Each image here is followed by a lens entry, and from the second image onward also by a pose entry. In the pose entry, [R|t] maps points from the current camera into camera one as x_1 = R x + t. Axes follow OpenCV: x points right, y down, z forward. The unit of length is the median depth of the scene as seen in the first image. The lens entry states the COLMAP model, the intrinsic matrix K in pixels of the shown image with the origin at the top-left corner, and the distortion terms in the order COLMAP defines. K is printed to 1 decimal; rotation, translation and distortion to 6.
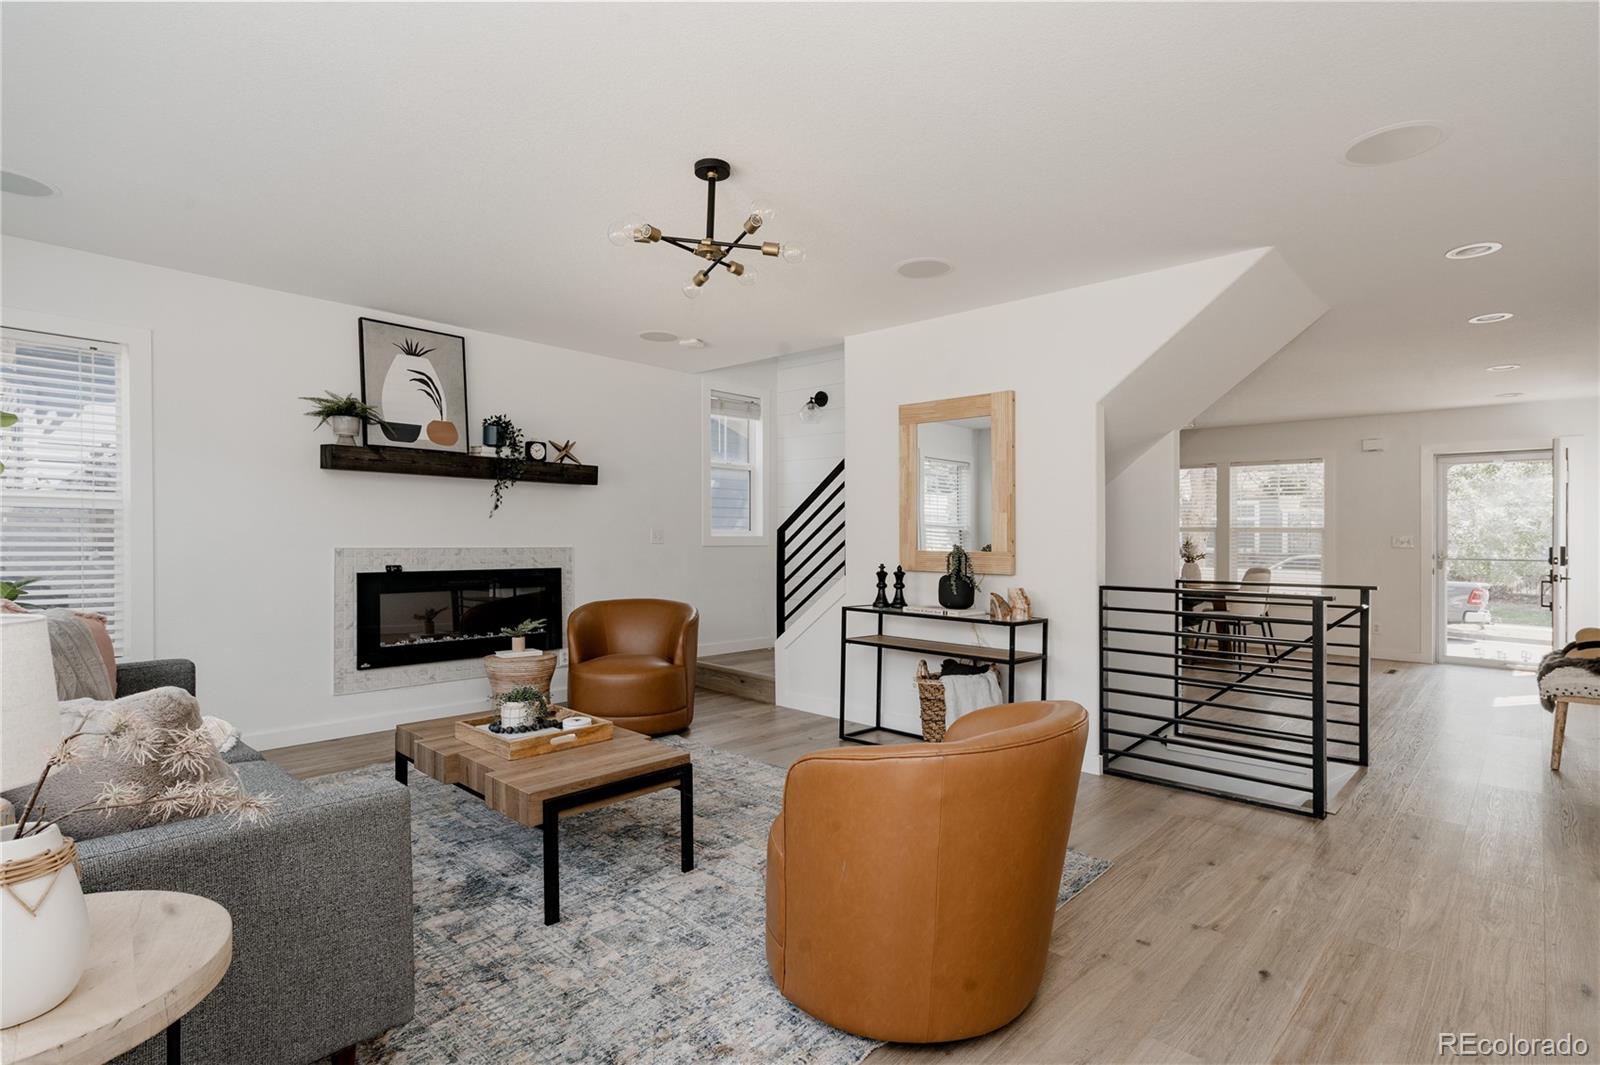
lens RADIAL K [[784.6, 0, 770.7], [0, 784.6, 537.4], [0, 0, 1]] dist [-0.000850, 0.000475]
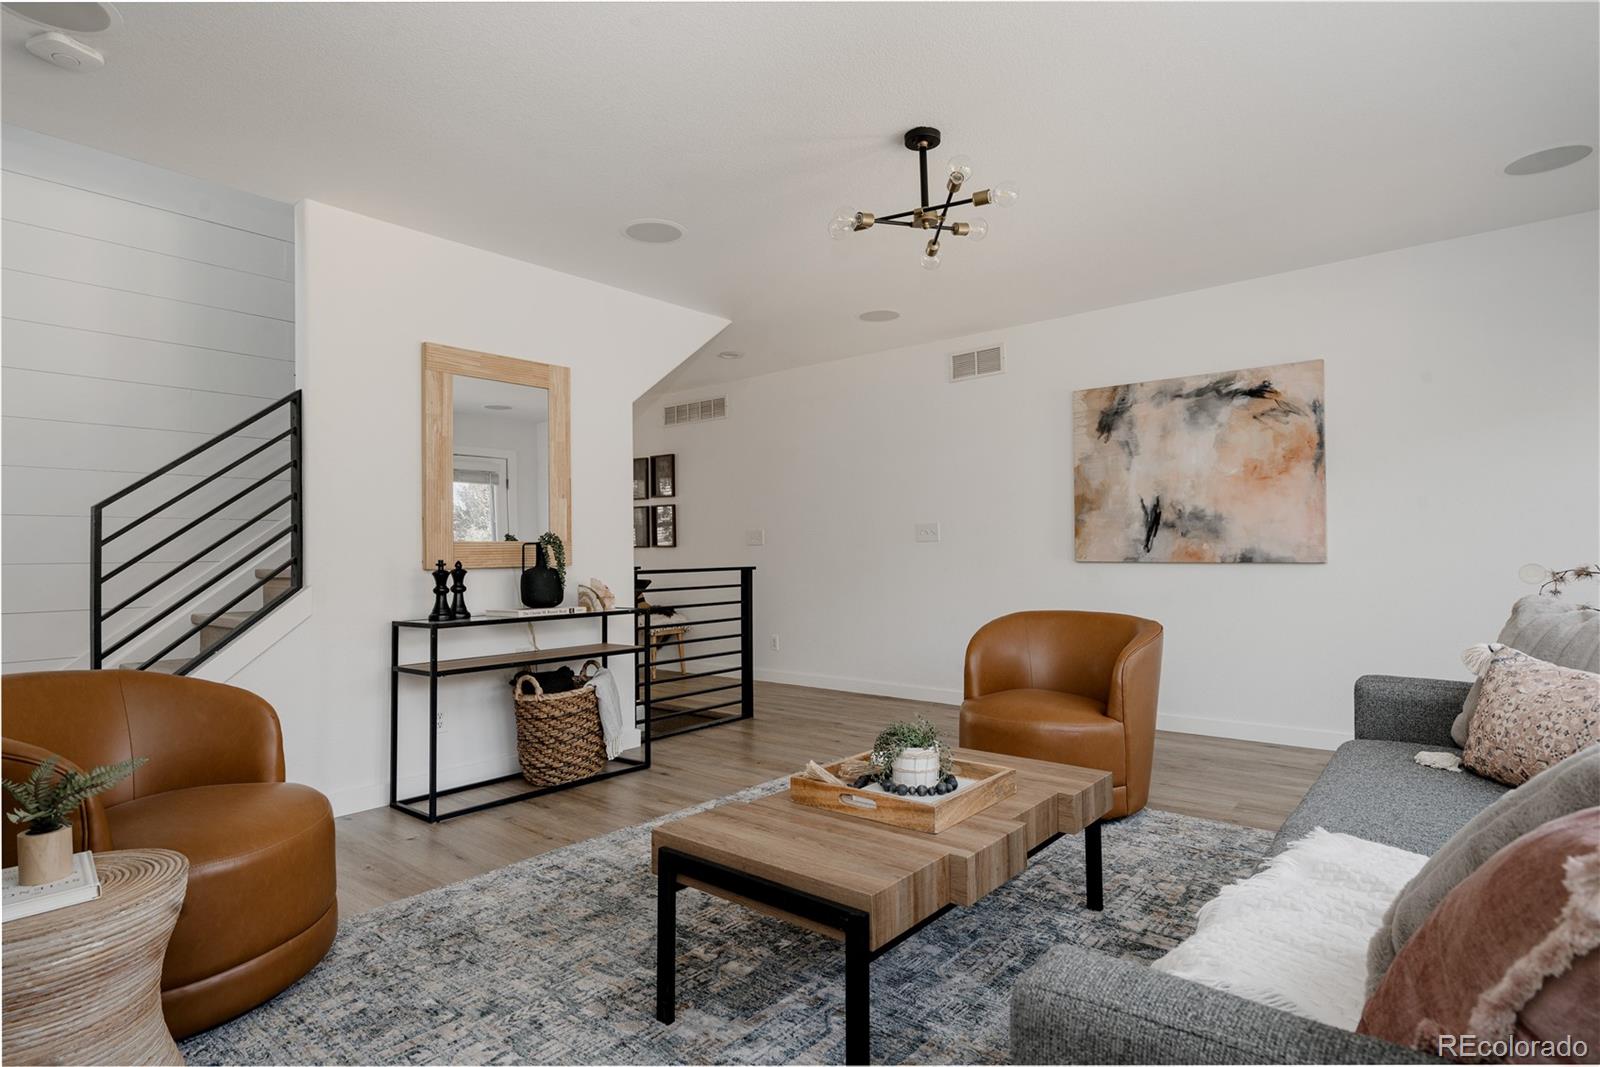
lens RADIAL K [[867.4, 0, 800.0], [0, 867.4, 533.5], [0, 0, 1]] dist [0.000183, 0.000030]
pose [[-0.090779, 0.008292, 0.995837, -0.680378], [0.009703, 0.999925, -0.007441, 0.018680], [-0.995824, 0.008987, -0.090853, 0.748972]]
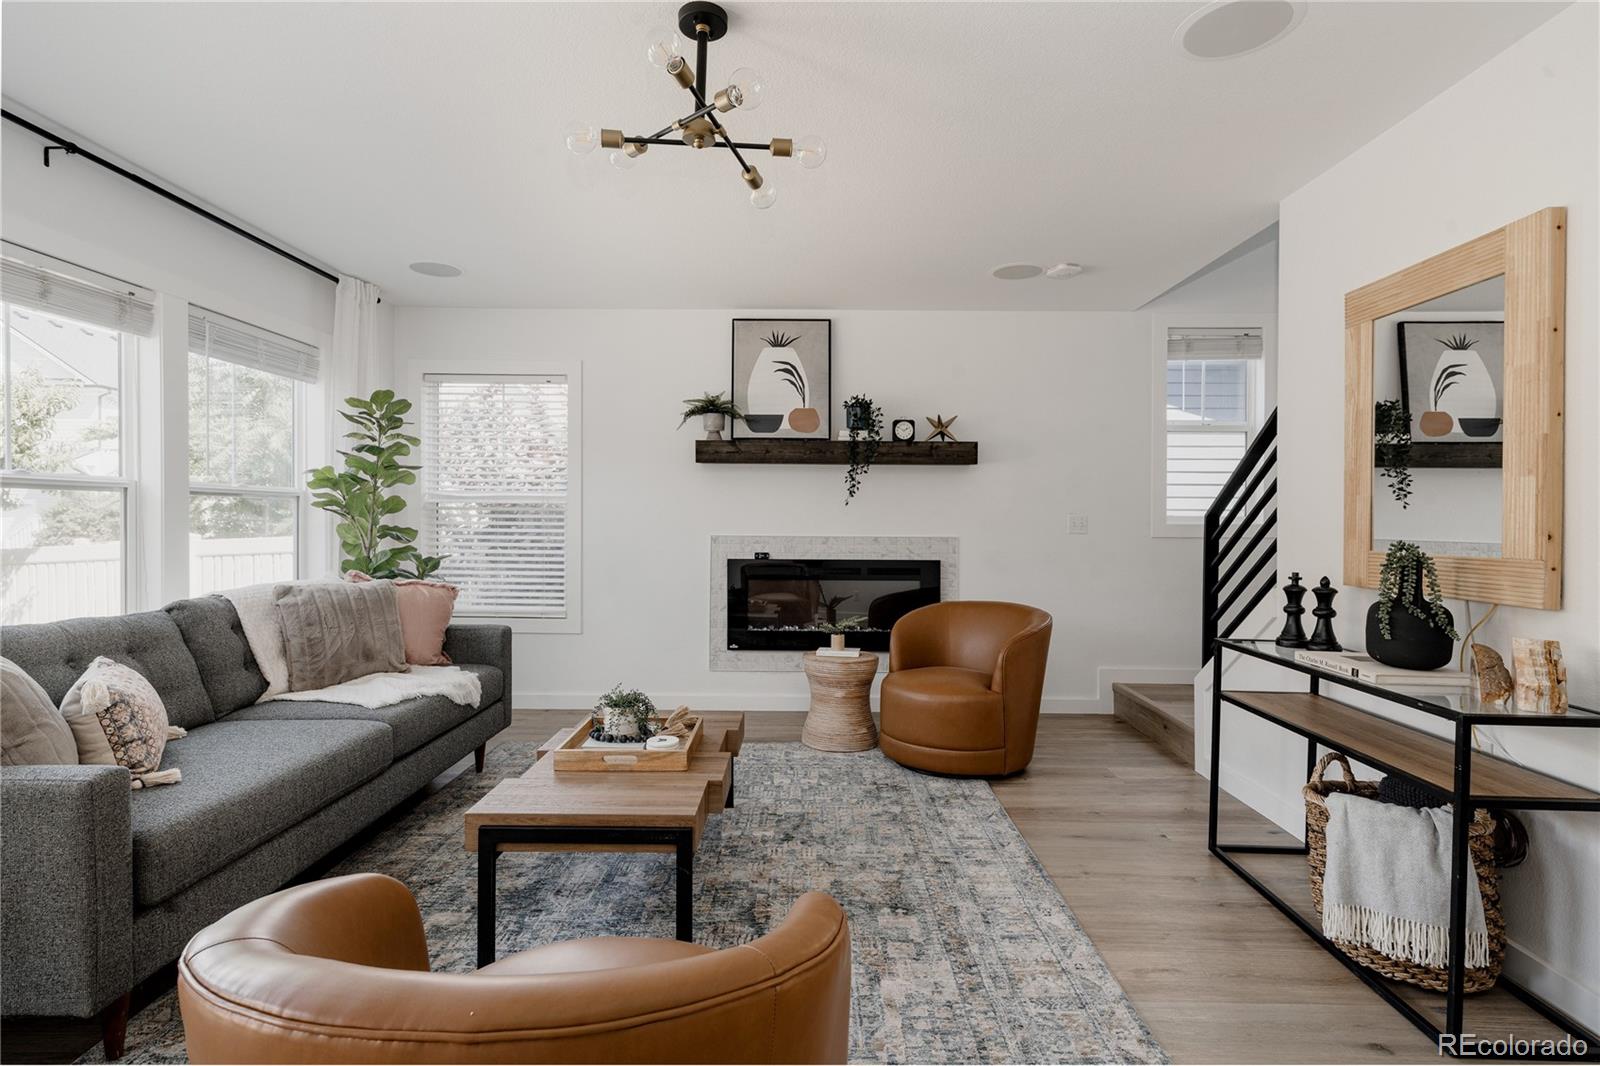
lens RADIAL K [[776.1, 0, 805.4], [0, 776.1, 529.4], [0, 0, 1]] dist [0.000322, 0.001777]
pose [[0.694179, 0.005375, -0.719782, 0.305834], [-0.000525, 0.999976, 0.006962, -0.002273], [0.719802, -0.004455, 0.694165, 0.339884]]
